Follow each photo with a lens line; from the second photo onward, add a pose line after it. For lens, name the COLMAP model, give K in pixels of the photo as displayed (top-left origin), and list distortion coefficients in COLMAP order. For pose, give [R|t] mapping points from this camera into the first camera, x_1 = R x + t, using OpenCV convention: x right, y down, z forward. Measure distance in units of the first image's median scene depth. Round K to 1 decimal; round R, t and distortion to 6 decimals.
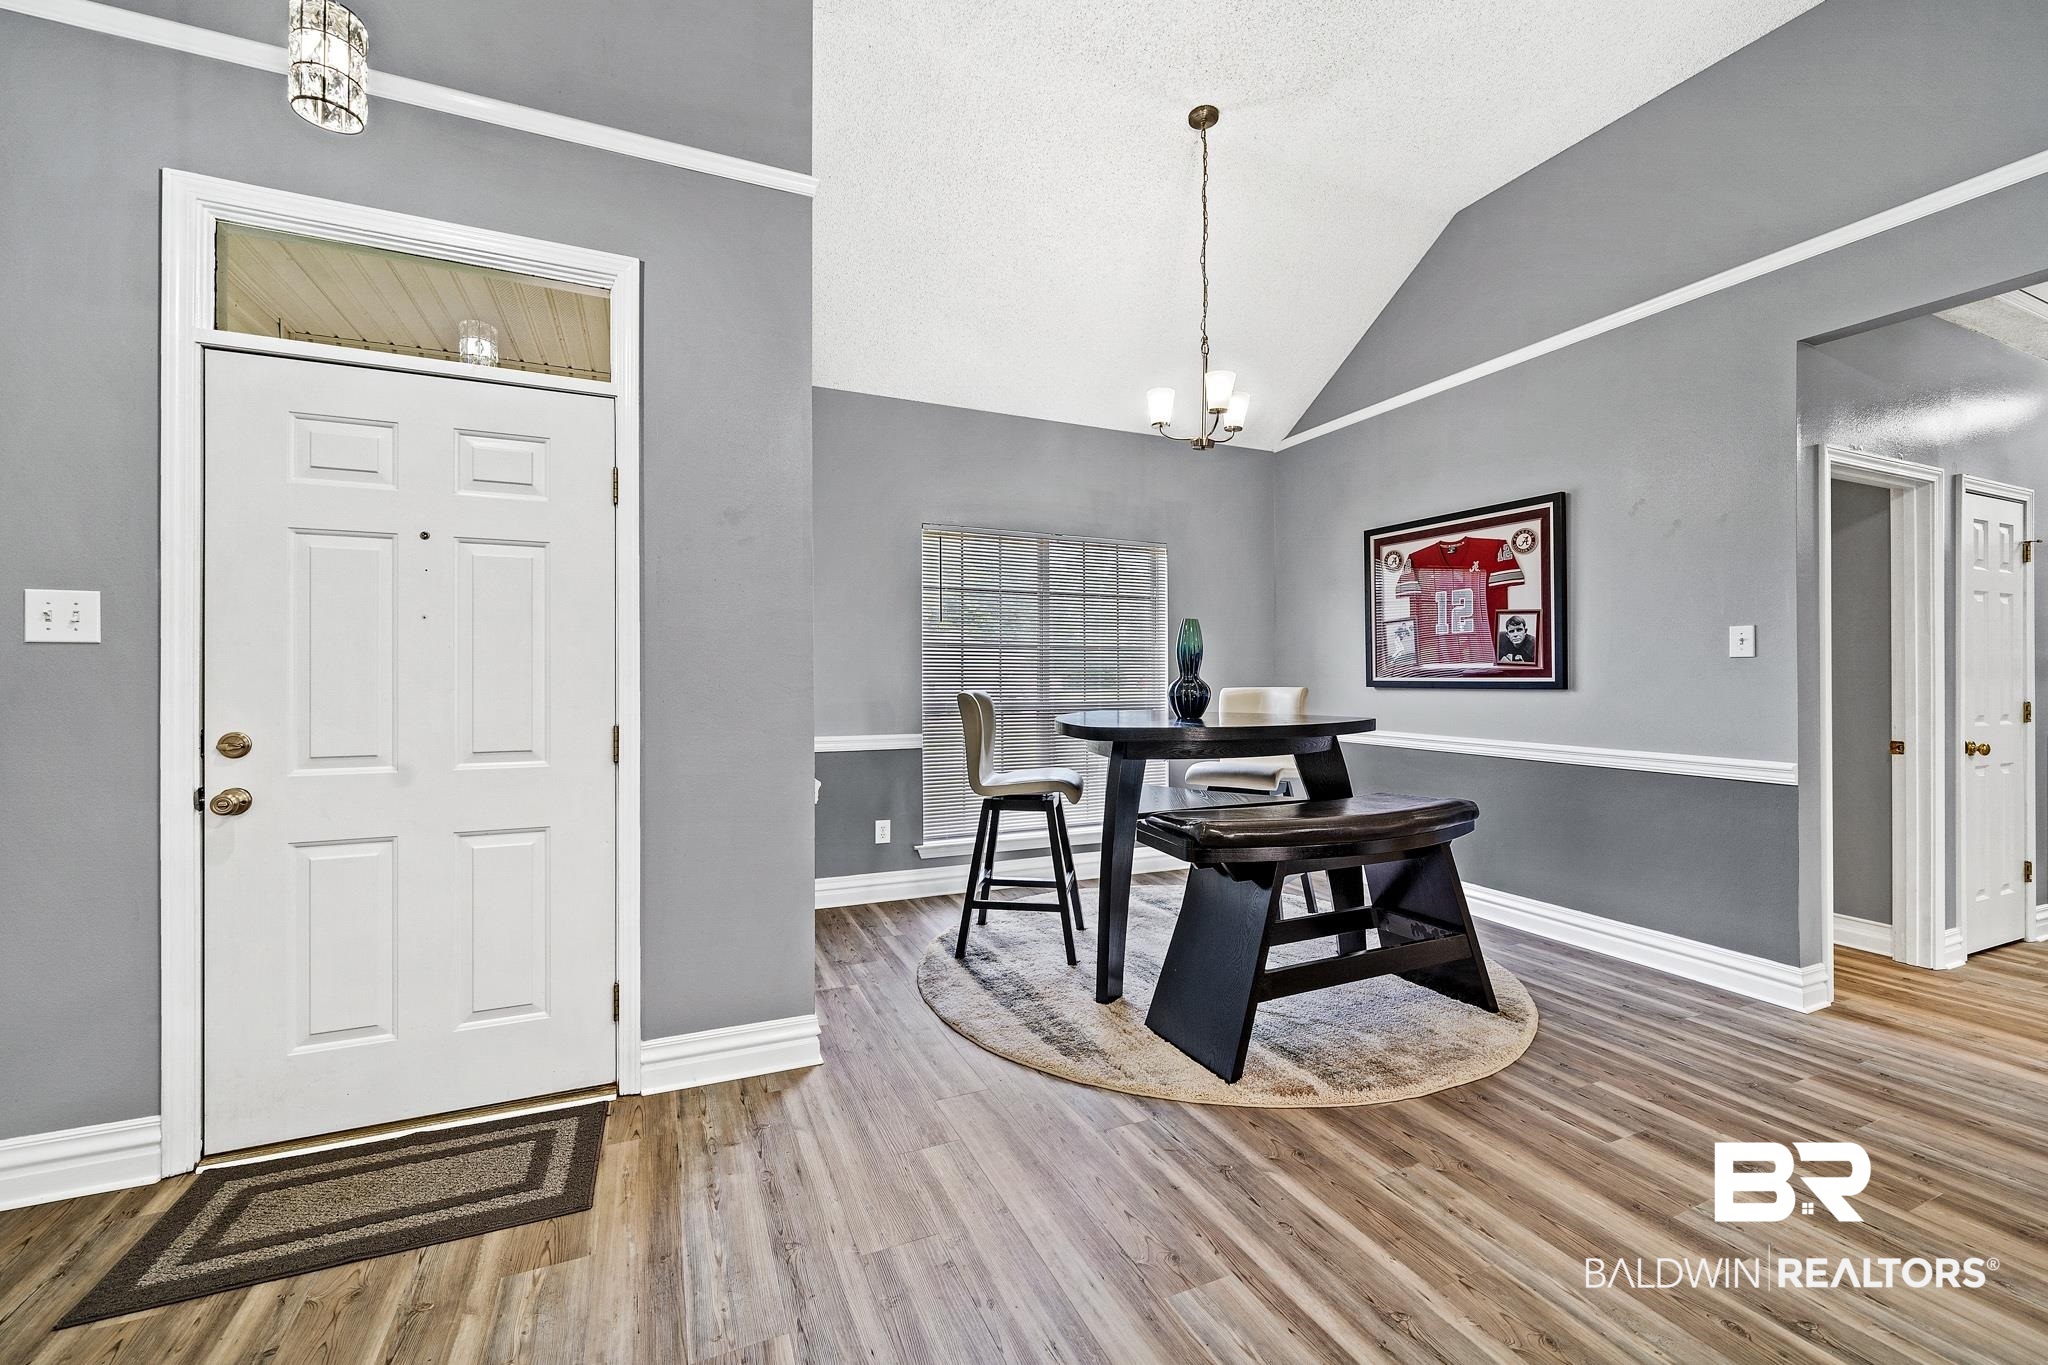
lens RADIAL K [[813.8, 0, 1026.3], [0, 813.8, 683.8], [0, 0, 1]] dist [-0.003218, 0.000340]
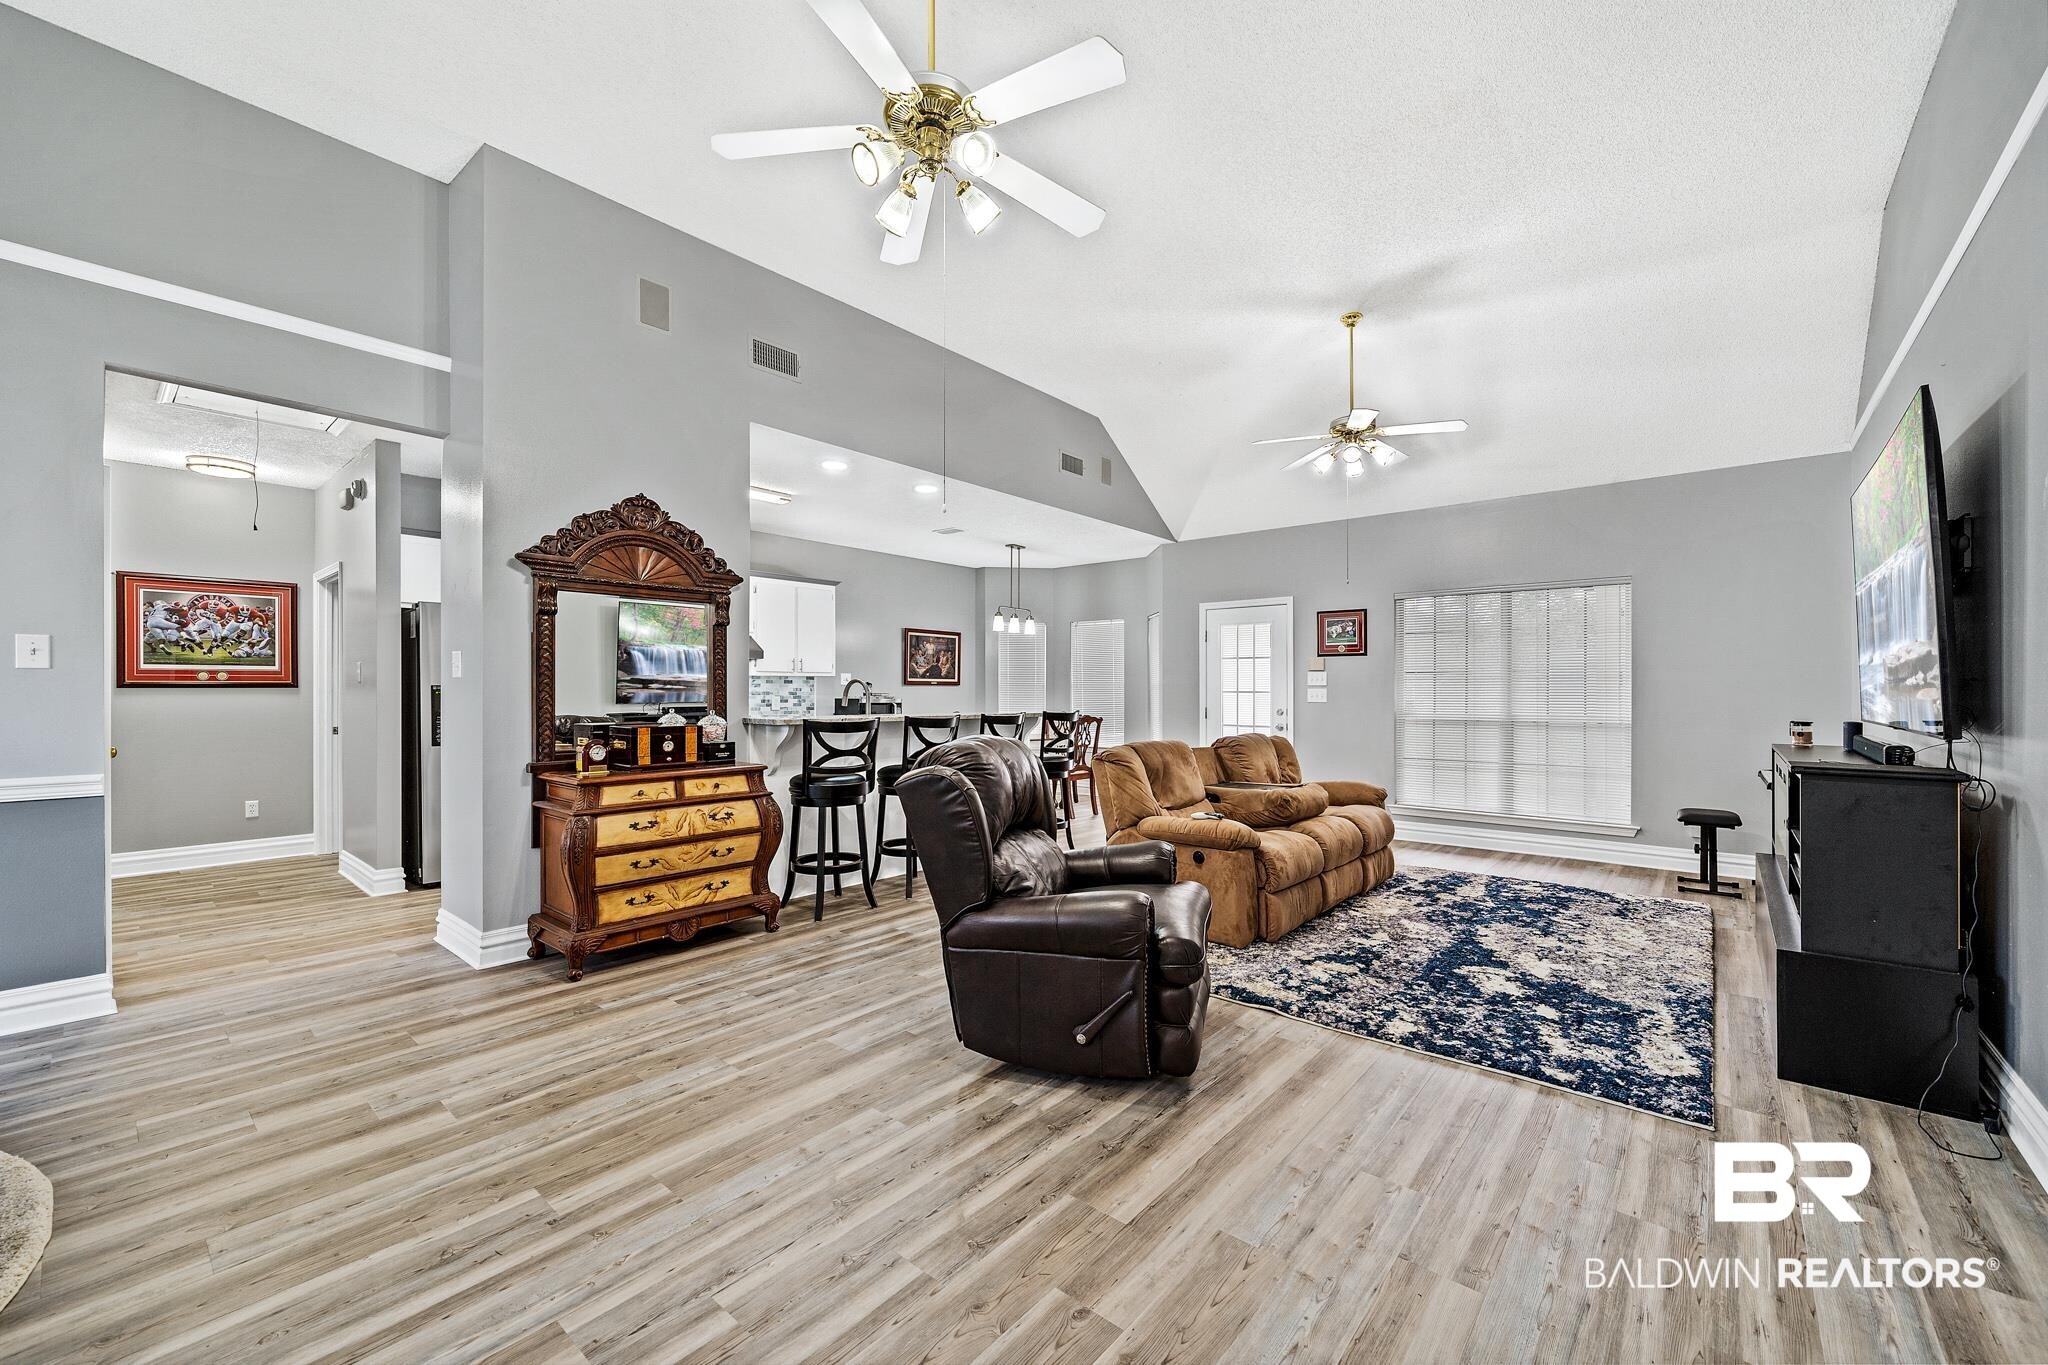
lens RADIAL K [[813.8, 0, 1017.2], [0, 813.8, 687.0], [0, 0, 1]] dist [-0.003218, 0.000340]
pose [[-0.424184, 0.003585, 0.905569, -0.534747], [0.005339, 0.999985, -0.001458, -0.004903], [-0.905560, 0.004216, -0.424196, 0.443960]]
